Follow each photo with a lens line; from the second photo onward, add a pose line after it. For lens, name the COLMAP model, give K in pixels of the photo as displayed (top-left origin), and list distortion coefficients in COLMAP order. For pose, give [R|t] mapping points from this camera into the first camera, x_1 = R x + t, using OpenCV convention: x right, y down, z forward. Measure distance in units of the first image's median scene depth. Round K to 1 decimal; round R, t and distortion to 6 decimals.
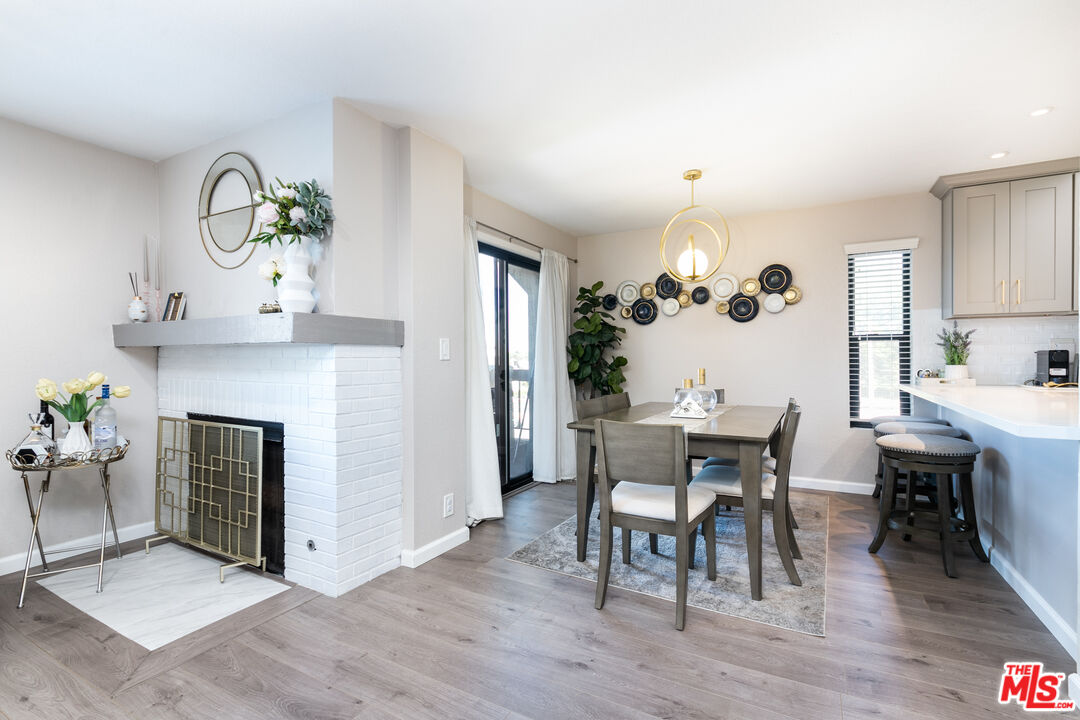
lens RADIAL K [[503.6, 0, 535.3], [0, 503.6, 359.8], [0, 0, 1]] dist [0.000246, -0.000041]
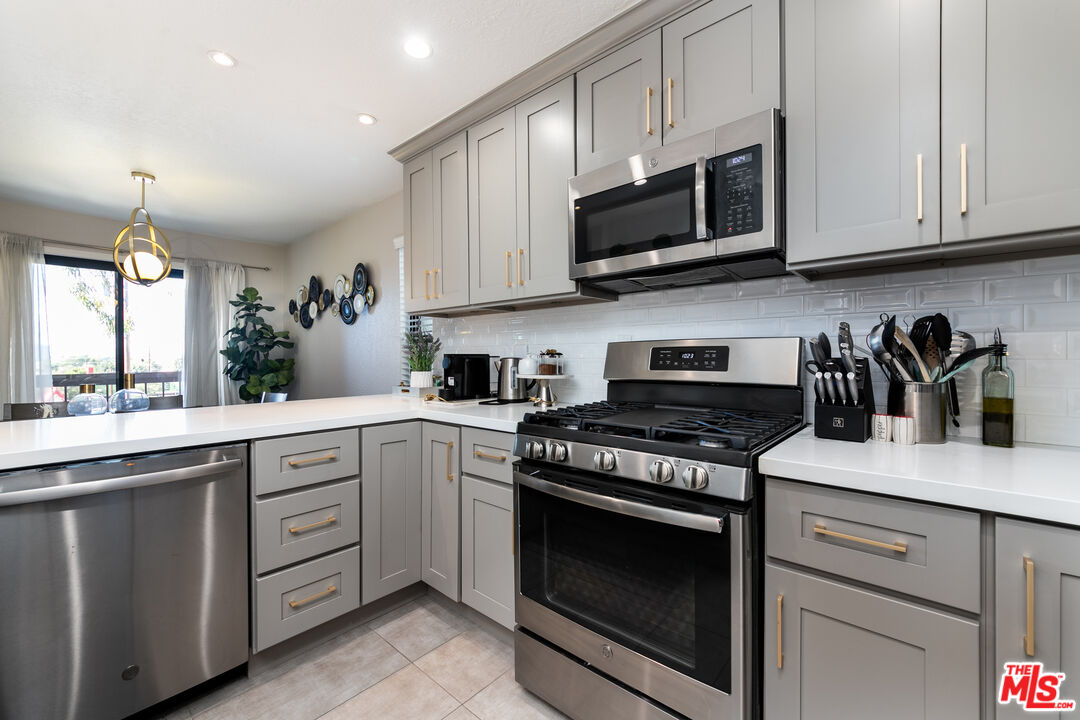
lens RADIAL K [[447.2, 0, 536.8], [0, 447.2, 357.3], [0, 0, 1]] dist [0.000459, -0.000017]
pose [[0.974949, -0.001503, -0.222422, 1.035920], [0.000793, 0.999994, -0.003281, -0.008717], [0.222426, 0.003023, 0.974945, 0.267315]]
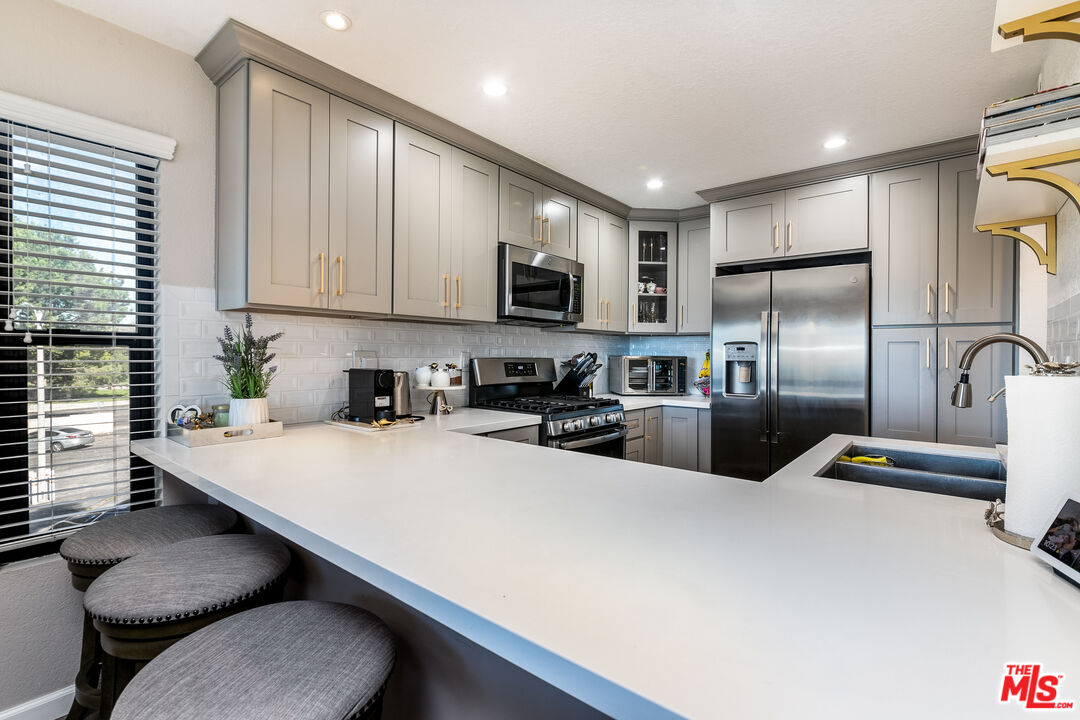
lens RADIAL K [[499.8, 0, 534.0], [0, 499.8, 353.5], [0, 0, 1]] dist [0.001125, -0.000510]
pose [[0.169001, 0.004614, 0.985605, 0.320869], [-0.002521, 0.999988, -0.004249, -0.030394], [-0.985613, -0.001767, 0.169010, 0.537534]]
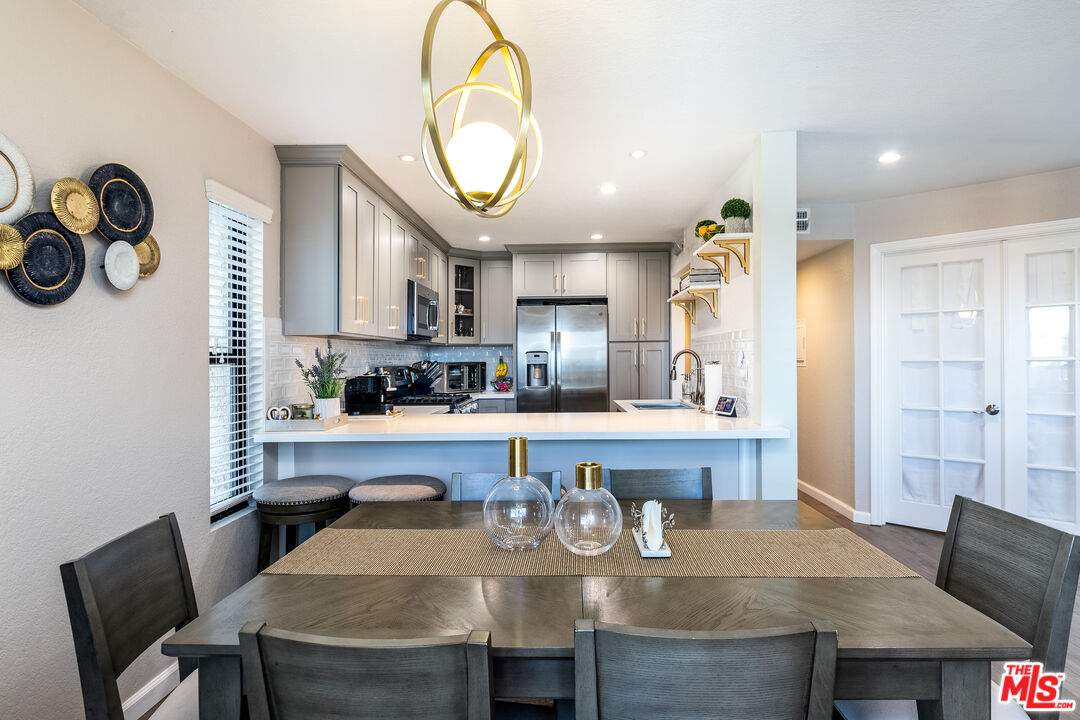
lens RADIAL K [[576.1, 0, 540.0], [0, 576.1, 360.0], [0, 0, 1]] dist [0.000694, 0.000087]
pose [[-0.456981, 0.001128, 0.889476, -0.061559], [0.014552, 0.999875, 0.006208, -0.041386], [-0.889357, 0.015781, -0.456940, 0.970469]]
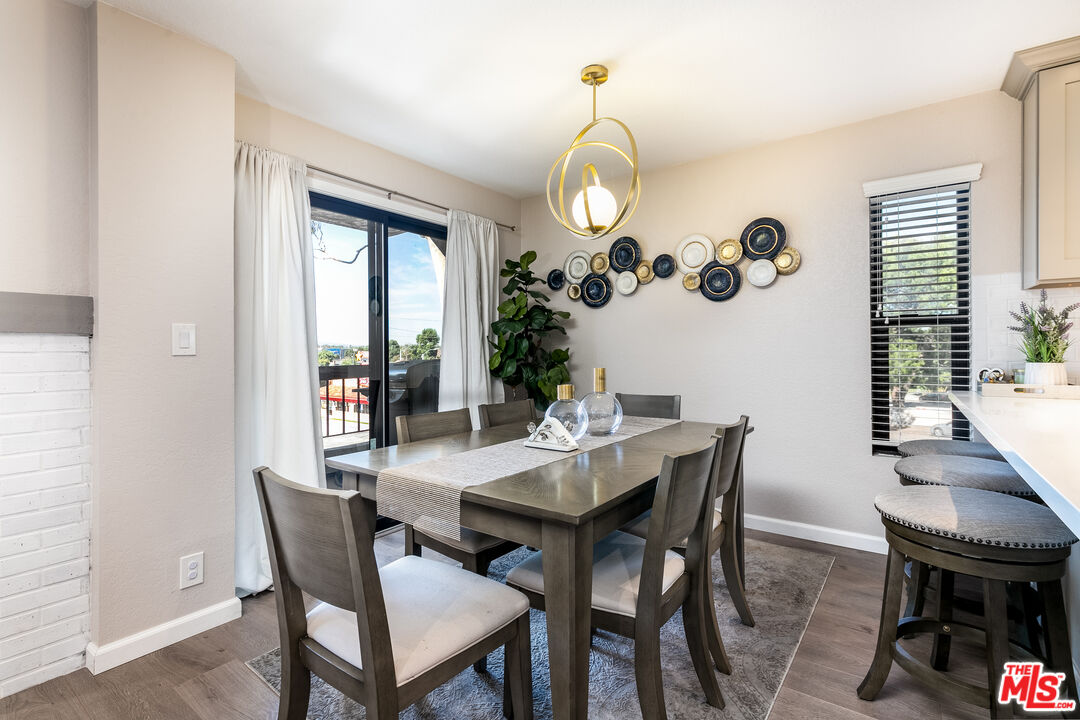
lens RADIAL K [[499.8, 0, 534.0], [0, 499.8, 353.5], [0, 0, 1]] dist [0.001125, -0.000510]
pose [[0.991541, -0.000646, -0.129794, 0.263579], [0.000969, 0.999997, 0.002425, -0.002309], [0.129792, -0.002531, 0.991538, 0.280029]]
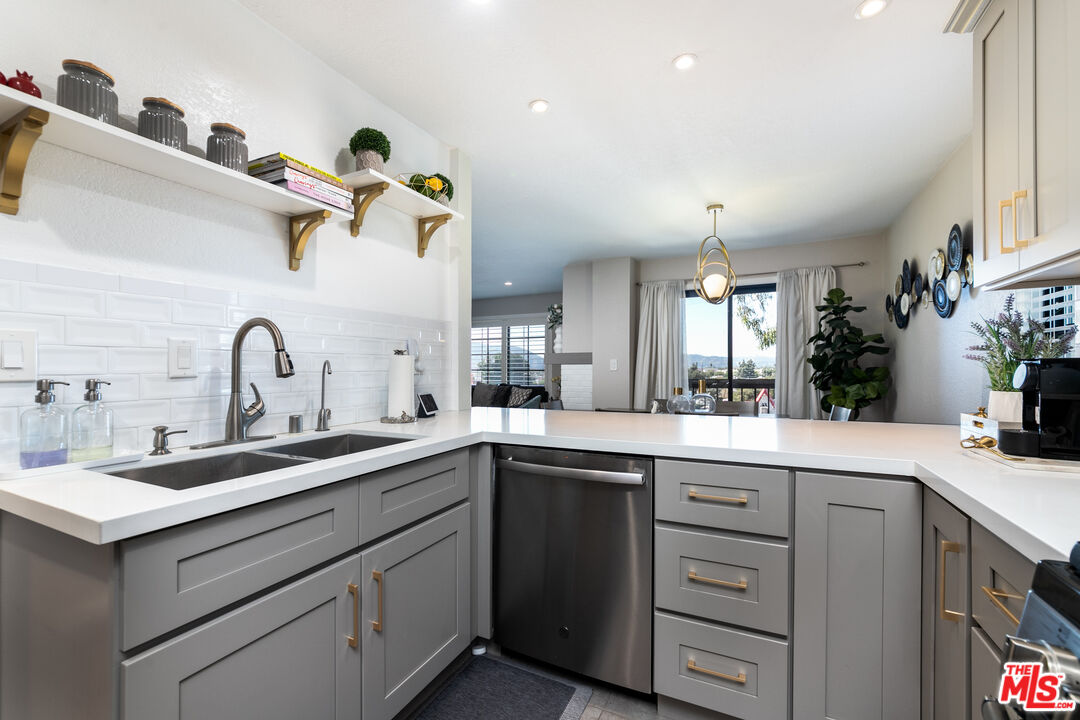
lens RADIAL K [[440.8, 0, 538.1], [0, 440.8, 366.0], [0, 0, 1]] dist [0.000675, 0.000092]
pose [[0.046418, -0.003202, -0.998917, 1.054831], [0.001679, 0.999994, -0.003127, -0.009979], [0.998921, -0.001532, 0.046424, 0.466388]]
